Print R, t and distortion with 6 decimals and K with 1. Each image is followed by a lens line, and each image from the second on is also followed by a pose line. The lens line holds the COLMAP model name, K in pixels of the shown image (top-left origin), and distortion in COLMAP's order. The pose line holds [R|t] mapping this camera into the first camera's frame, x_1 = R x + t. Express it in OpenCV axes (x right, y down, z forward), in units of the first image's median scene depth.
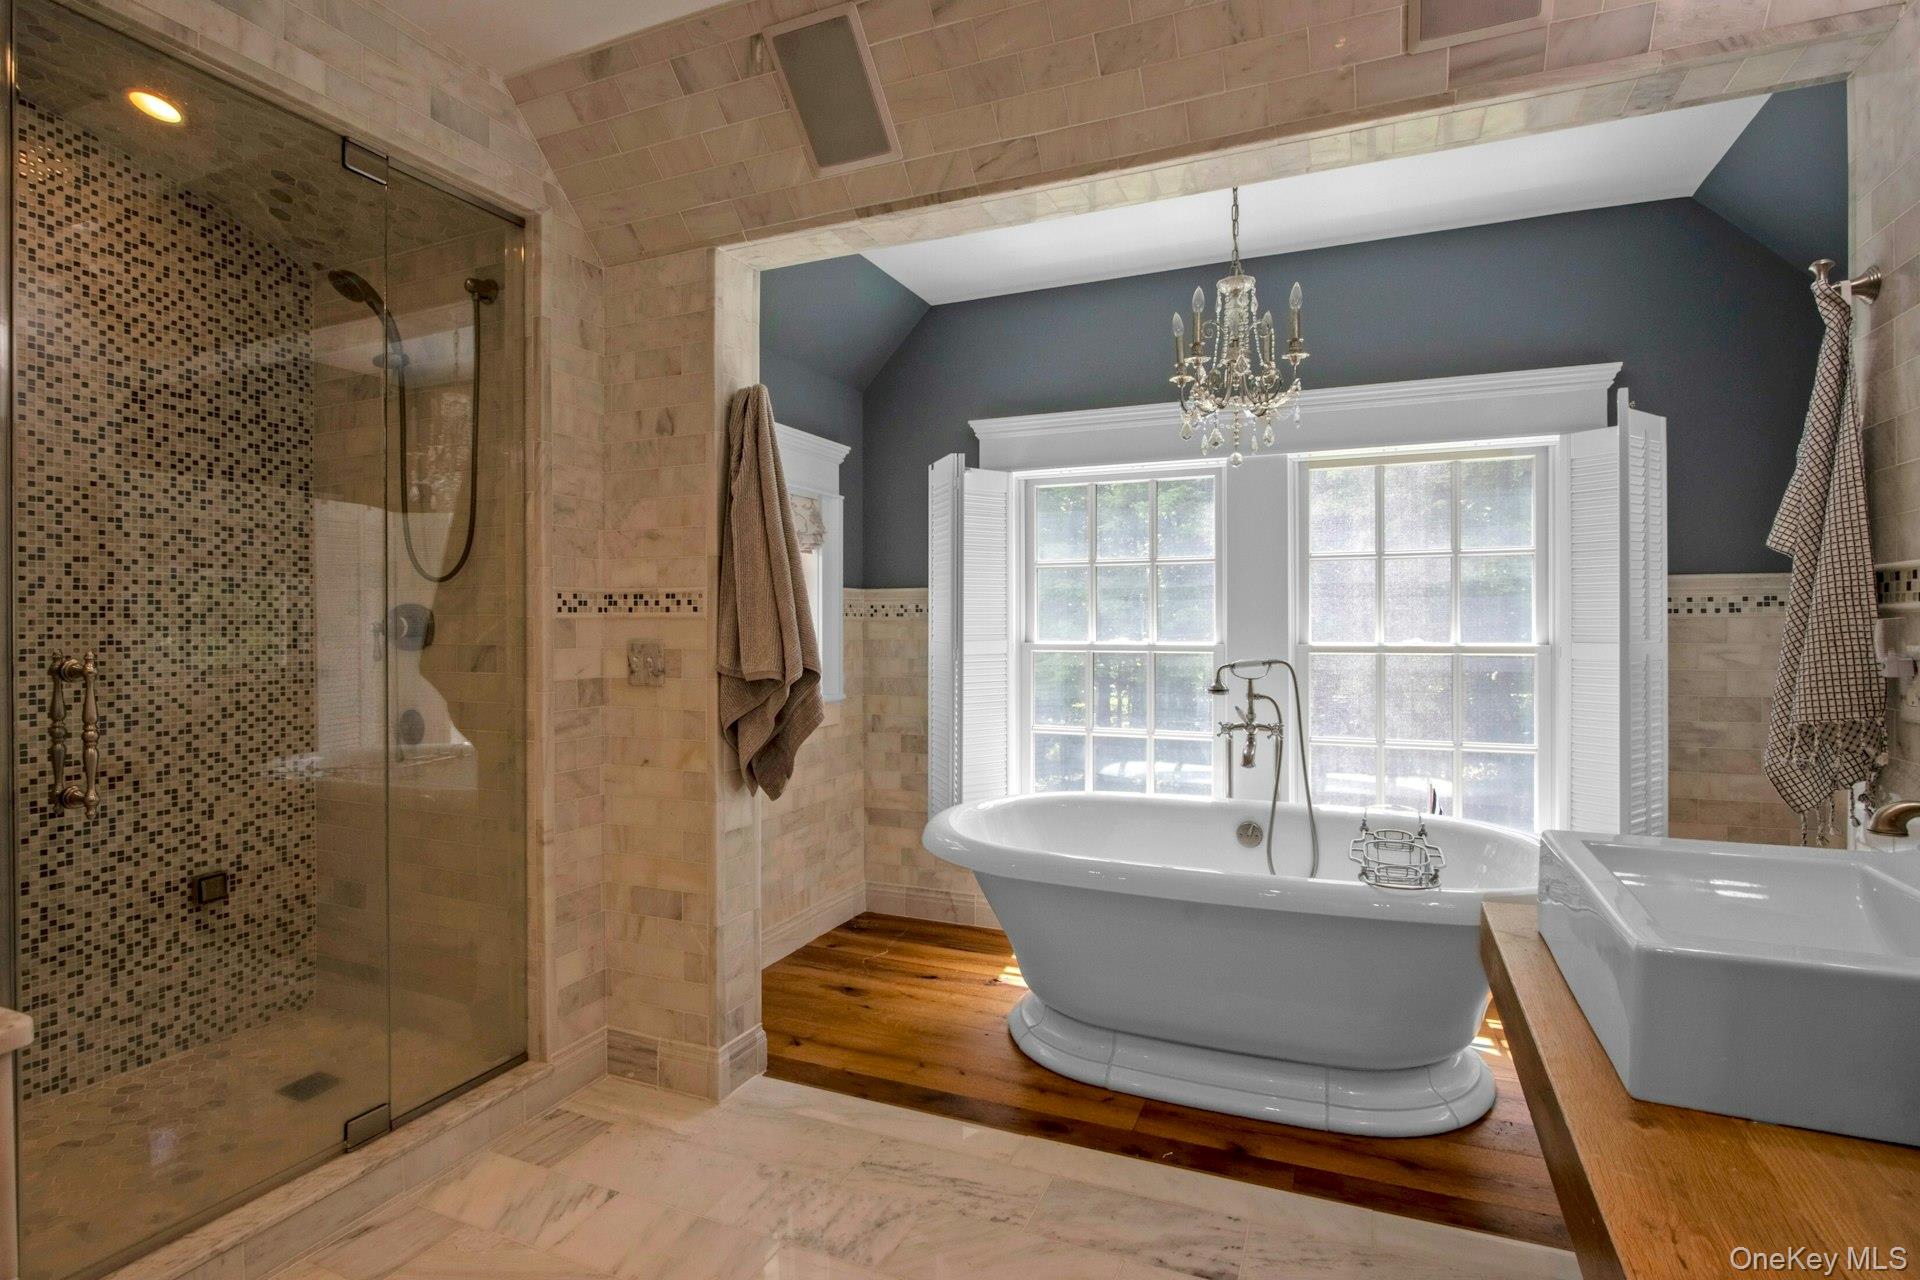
lens RADIAL K [[936.4, 0, 967.2], [0, 936.4, 626.7], [0, 0, 1]] dist [-0.013712, 0.000807]
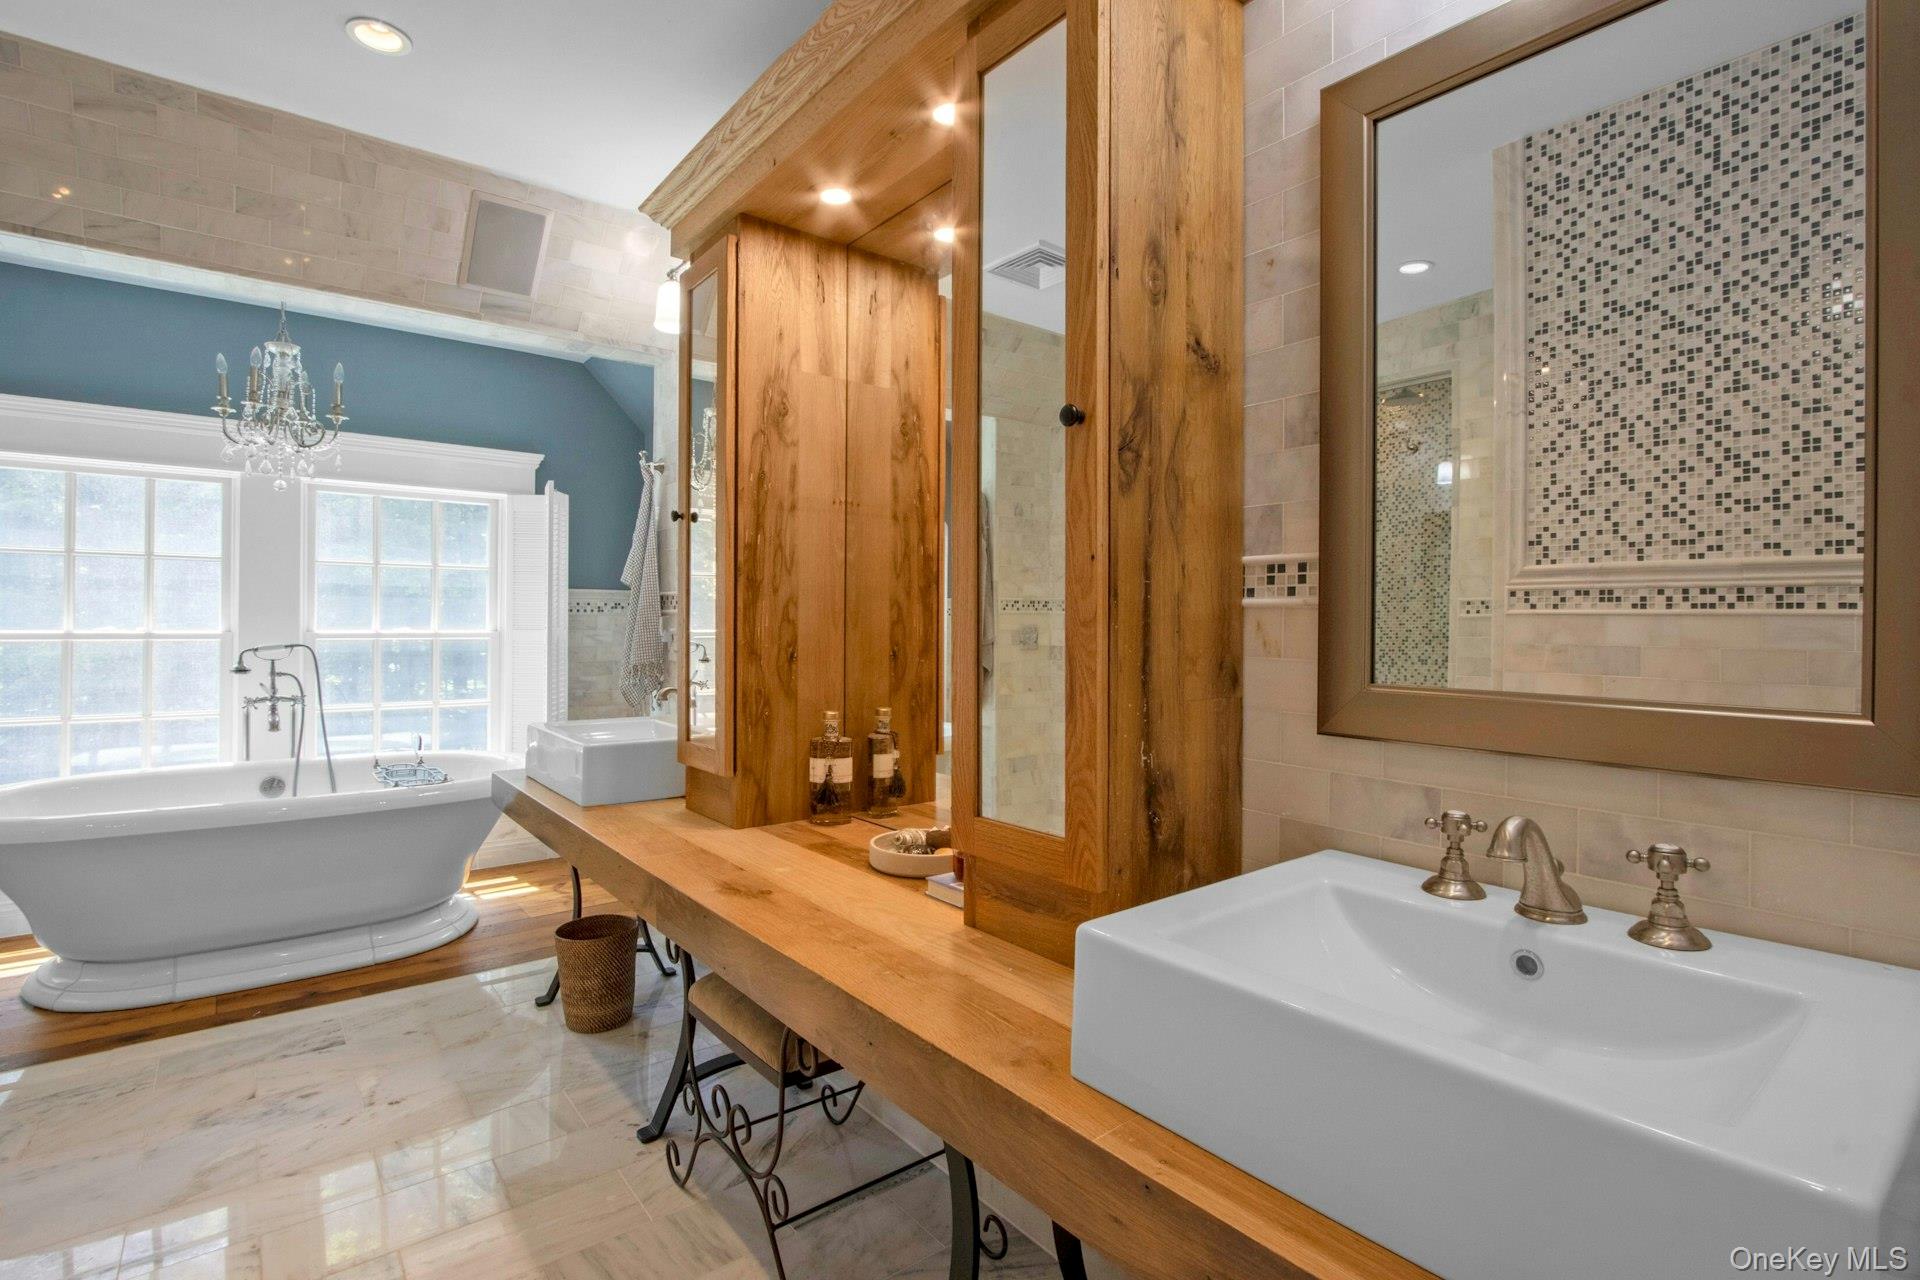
lens RADIAL K [[936.4, 0, 963.2], [0, 936.4, 626.6], [0, 0, 1]] dist [-0.013712, 0.000807]
pose [[0.470042, 0.002186, 0.882641, -0.392879], [-0.009006, 0.999957, 0.002320, 0.001747], [-0.882598, -0.009039, 0.470041, -0.415847]]
